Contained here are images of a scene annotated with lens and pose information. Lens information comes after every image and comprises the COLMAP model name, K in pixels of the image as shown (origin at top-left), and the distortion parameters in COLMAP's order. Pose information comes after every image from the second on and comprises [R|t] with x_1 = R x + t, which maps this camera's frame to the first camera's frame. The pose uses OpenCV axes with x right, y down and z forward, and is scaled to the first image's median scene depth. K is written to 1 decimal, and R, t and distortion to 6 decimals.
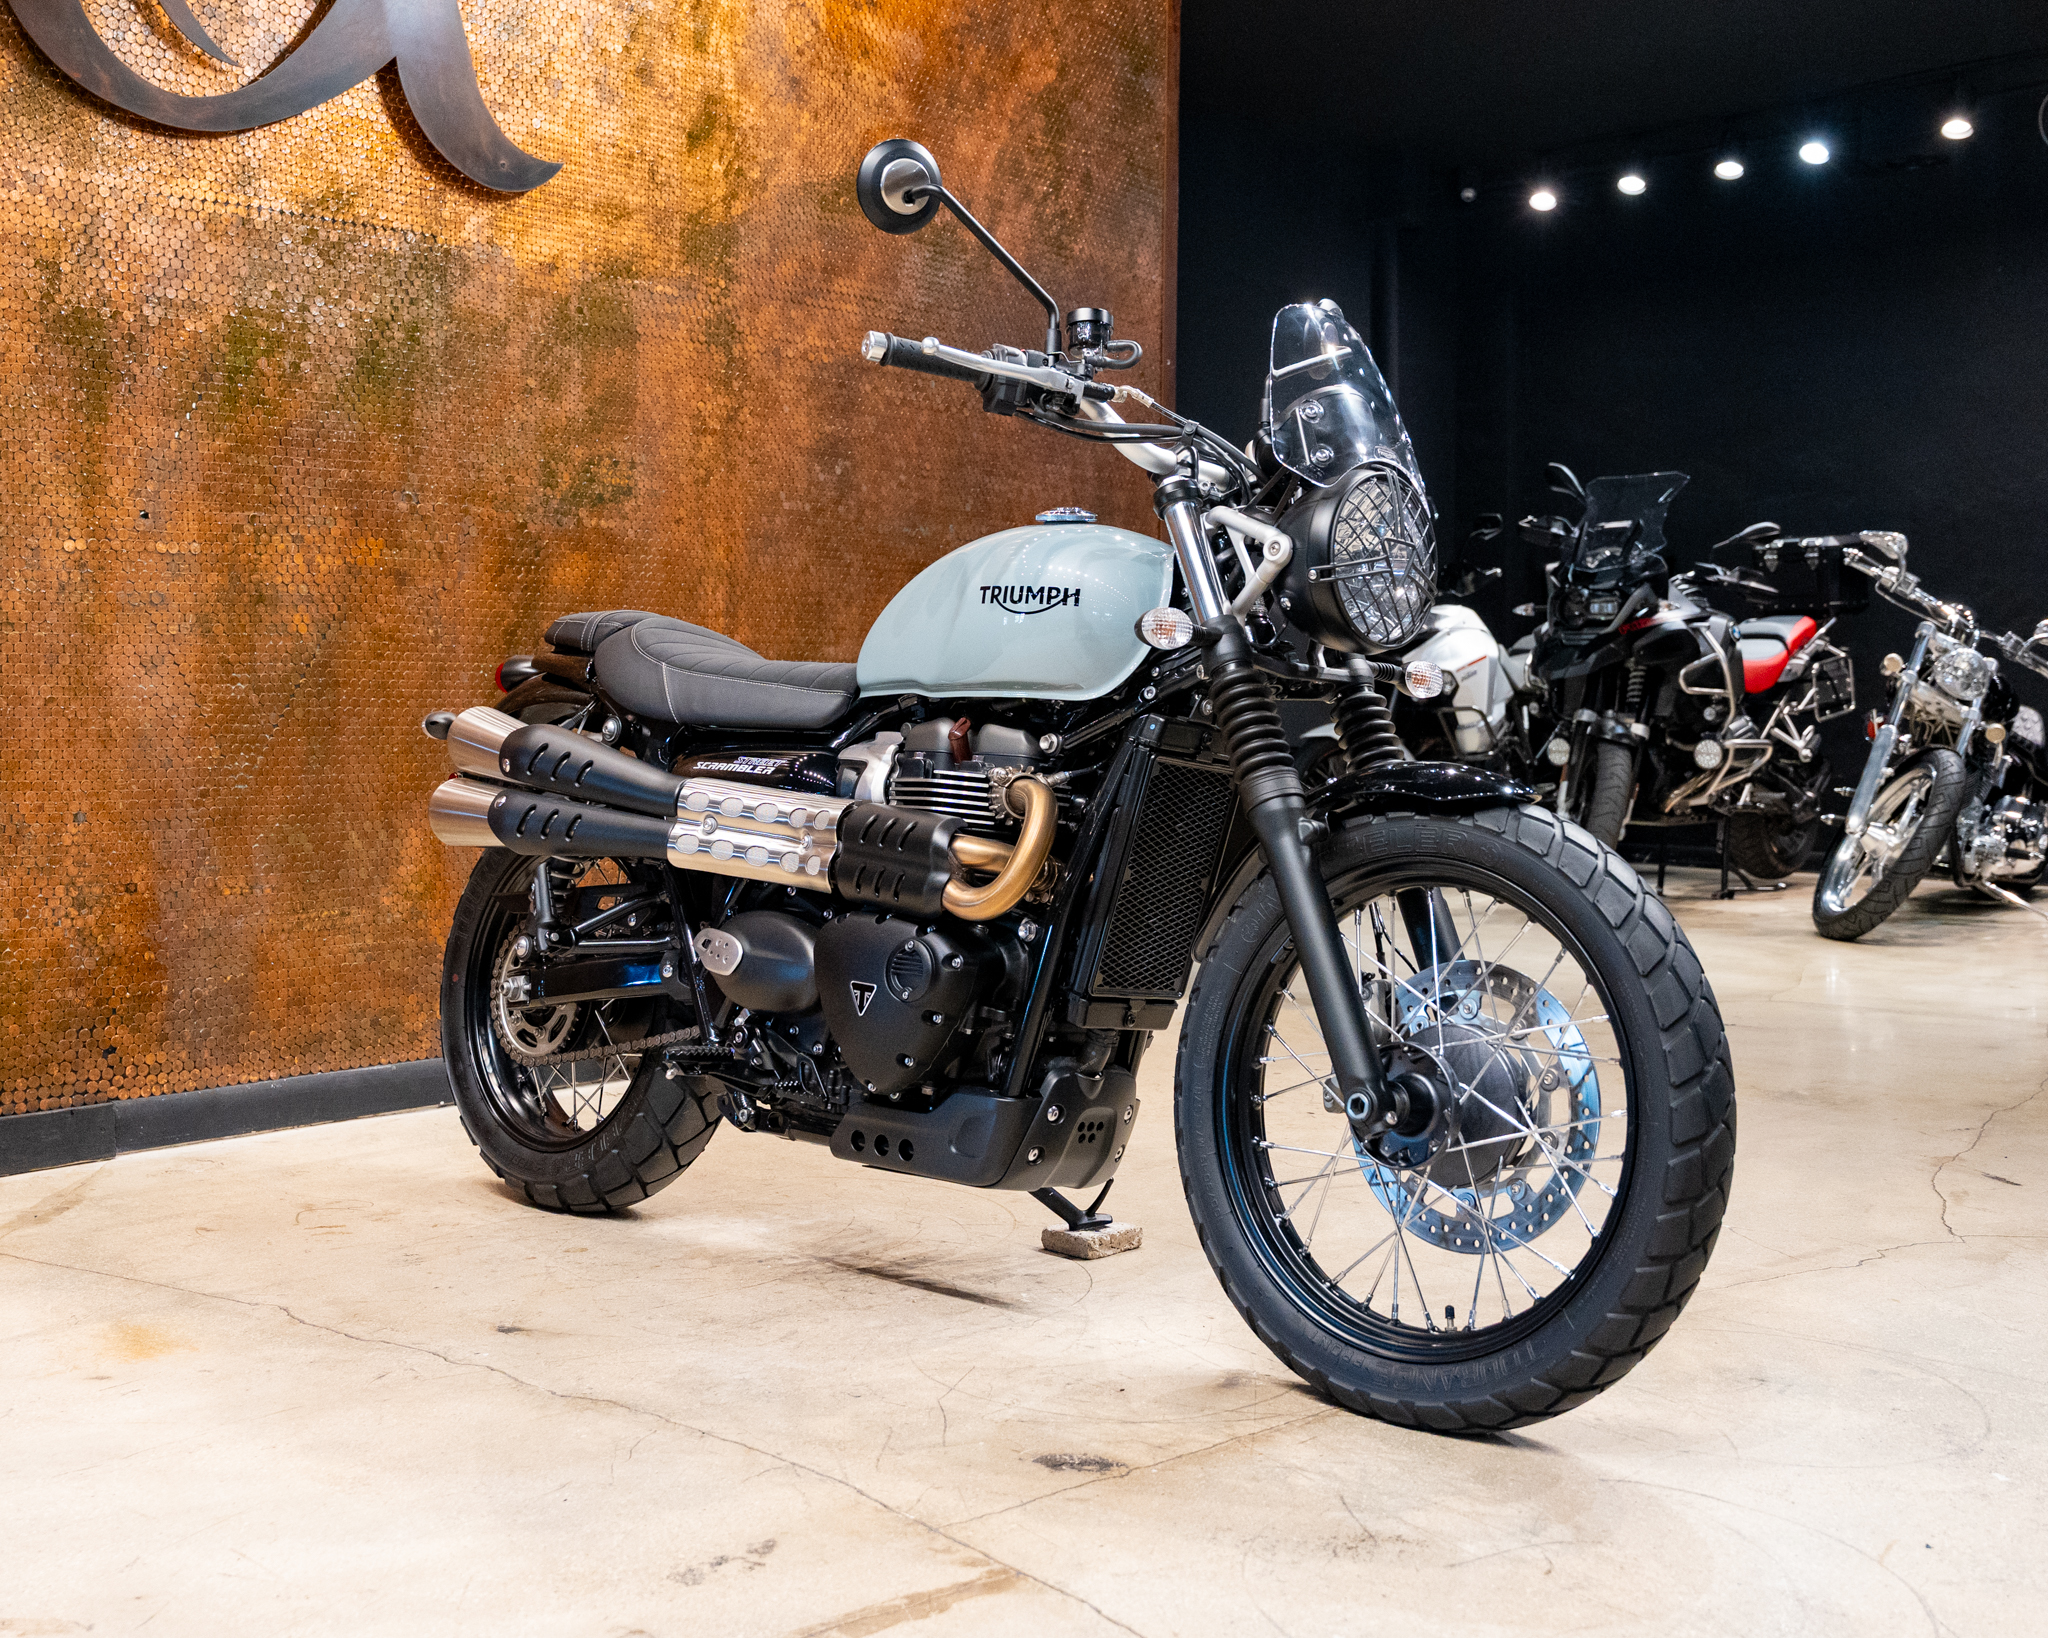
lens RADIAL K [[2214.0, 0, 1024.5], [0, 2214.0, 757.6], [0, 0, 1]] dist [-0.003123, 0.000000]
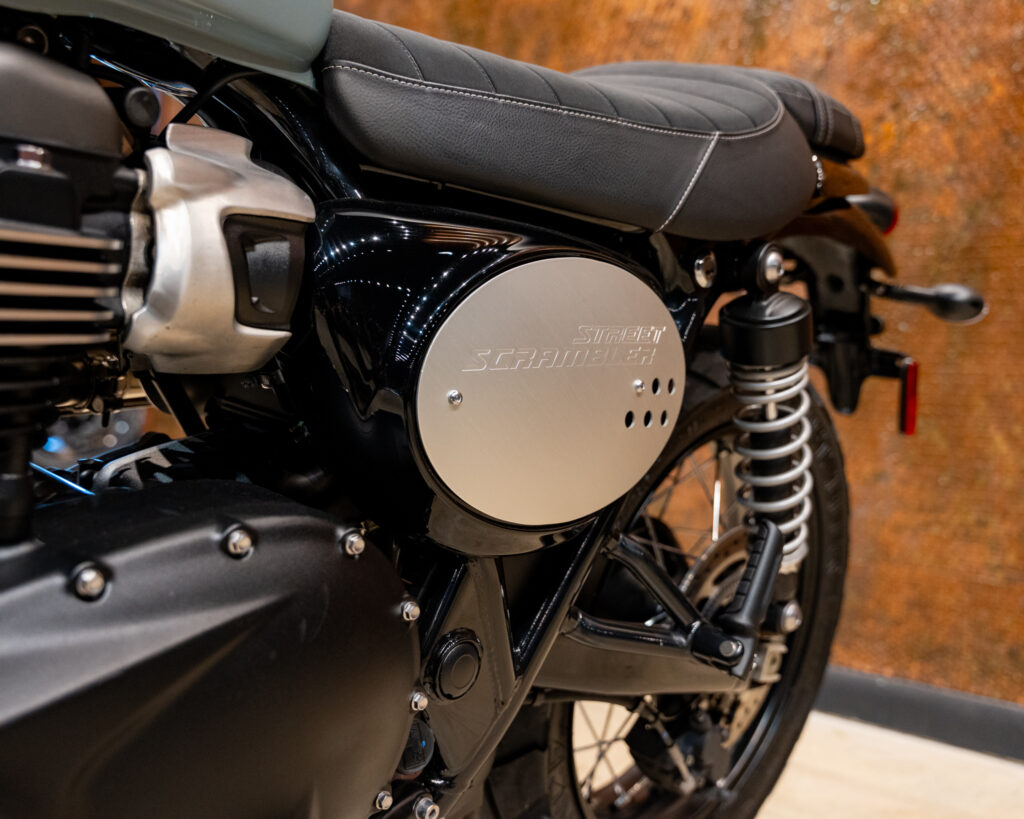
lens RADIAL K [[1088.6, 0, 507.0], [0, 1088.6, 413.7], [0, 0, 1]] dist [0.007174, 0.000000]
pose [[0.004864, 0.029009, -0.999567, 0.135301], [-0.062952, 0.997605, 0.028646, 0.025315], [0.998005, 0.062786, 0.006679, 0.796859]]
